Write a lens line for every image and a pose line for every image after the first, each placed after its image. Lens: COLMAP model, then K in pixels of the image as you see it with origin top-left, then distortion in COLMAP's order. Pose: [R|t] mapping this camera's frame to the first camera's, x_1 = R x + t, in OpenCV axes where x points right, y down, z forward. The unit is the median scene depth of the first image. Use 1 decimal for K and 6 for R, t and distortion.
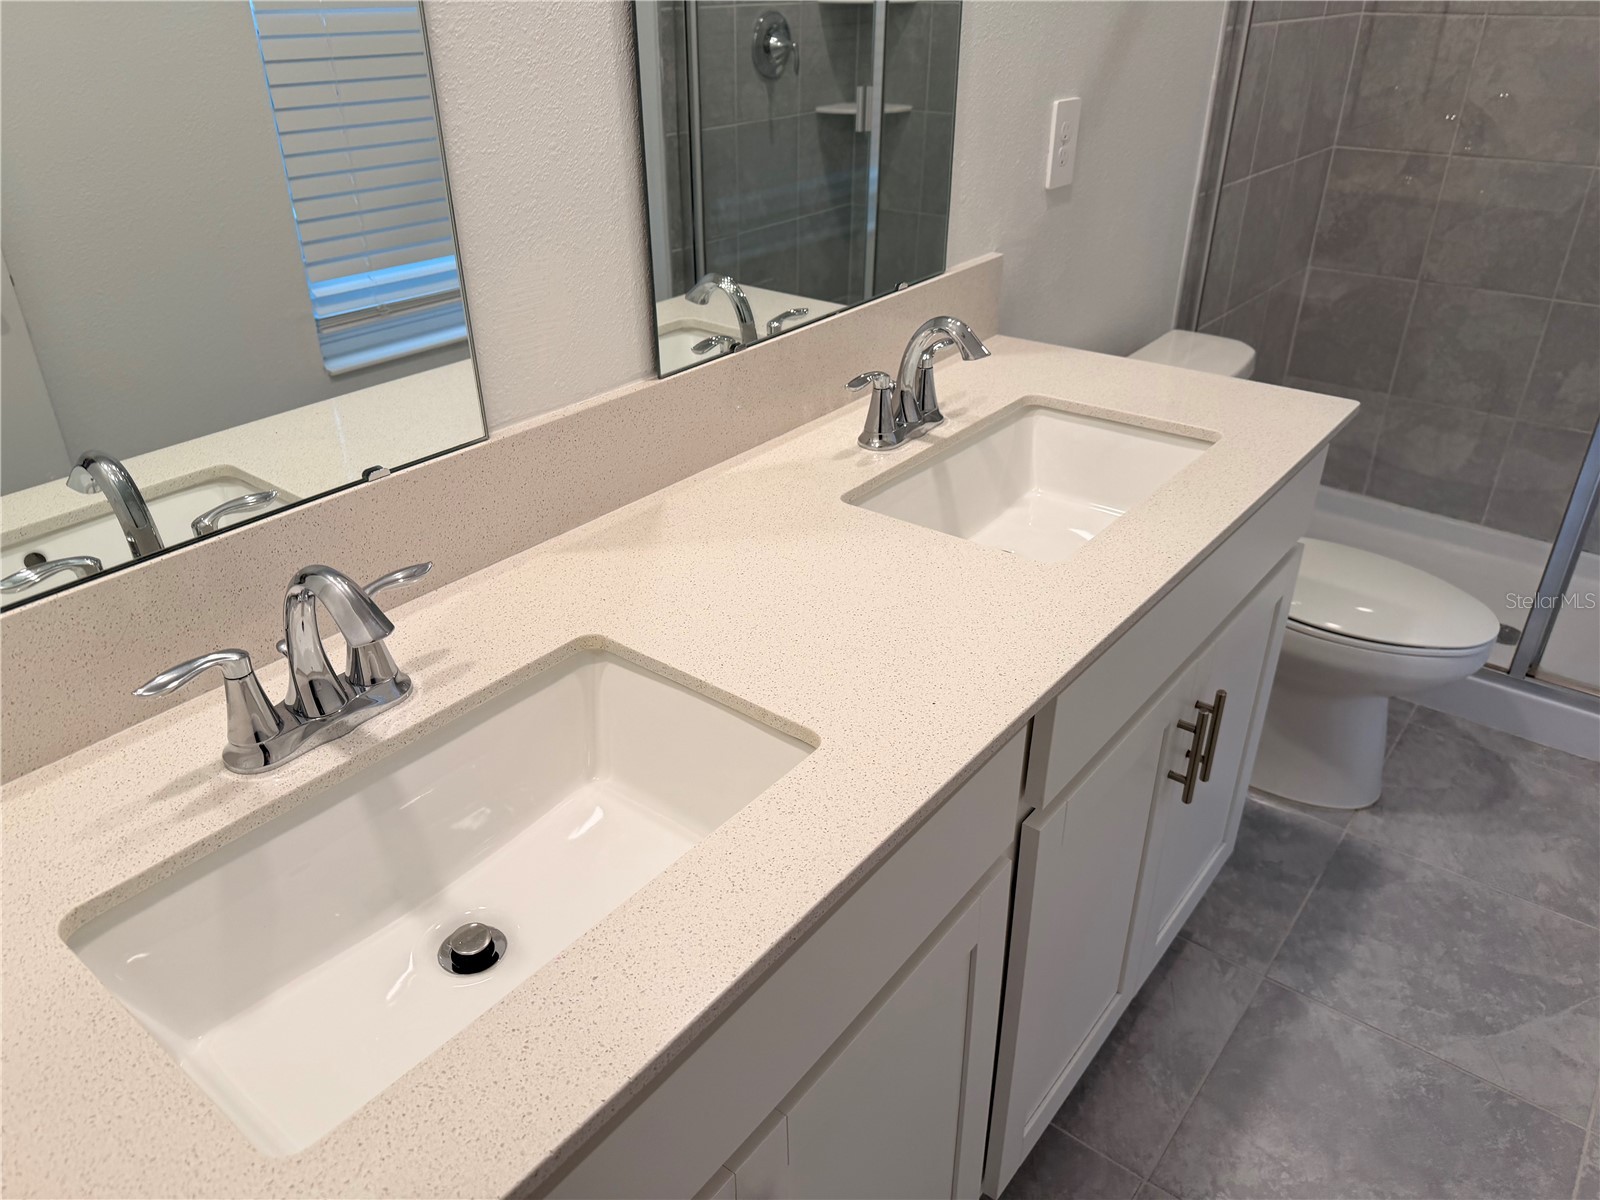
lens RADIAL K [[1121.9, 0, 805.4], [0, 1121.9, 623.6], [0, 0, 1]] dist [0.039323, -0.047096]
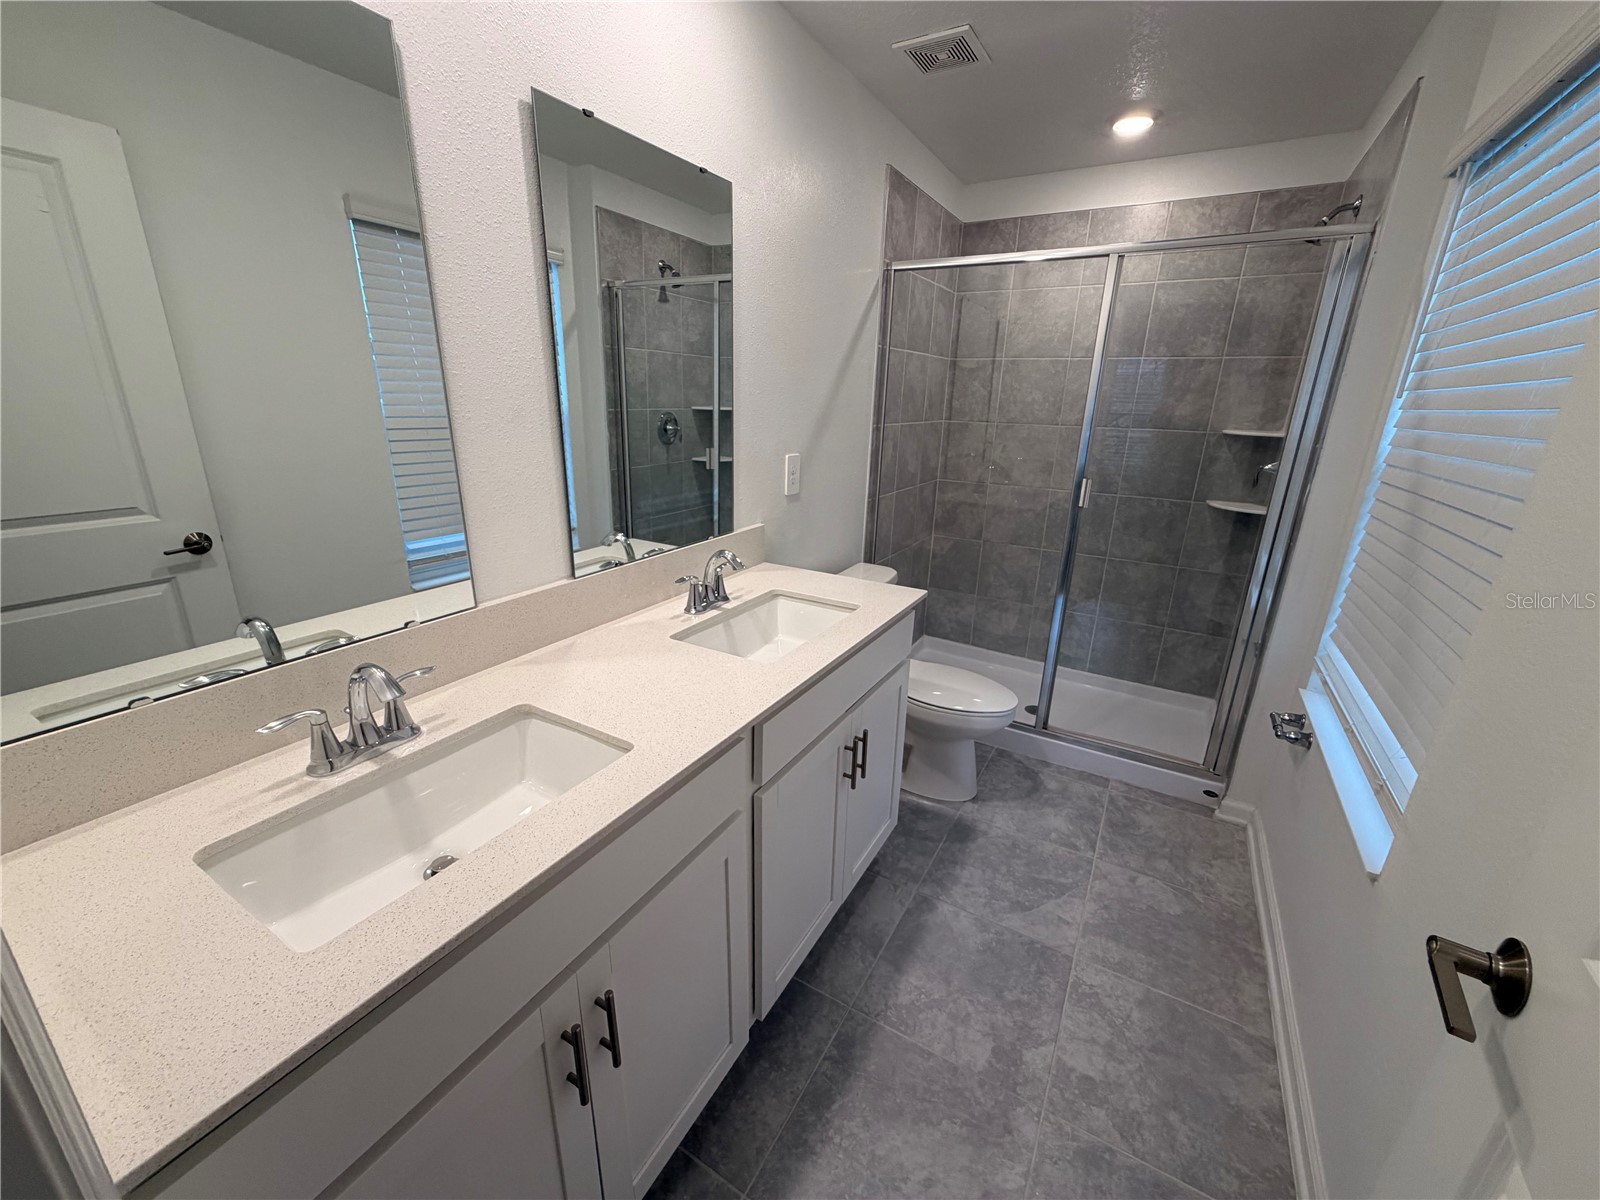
lens RADIAL K [[631.8, 0, 801.7], [0, 631.8, 612.6], [0, 0, 1]] dist [-0.001517, 0.001399]
pose [[0.989739, -0.016039, 0.141987, 0.085056], [0.043033, 0.981004, -0.189152, 0.053847], [-0.136256, 0.193321, 0.971628, -0.099904]]
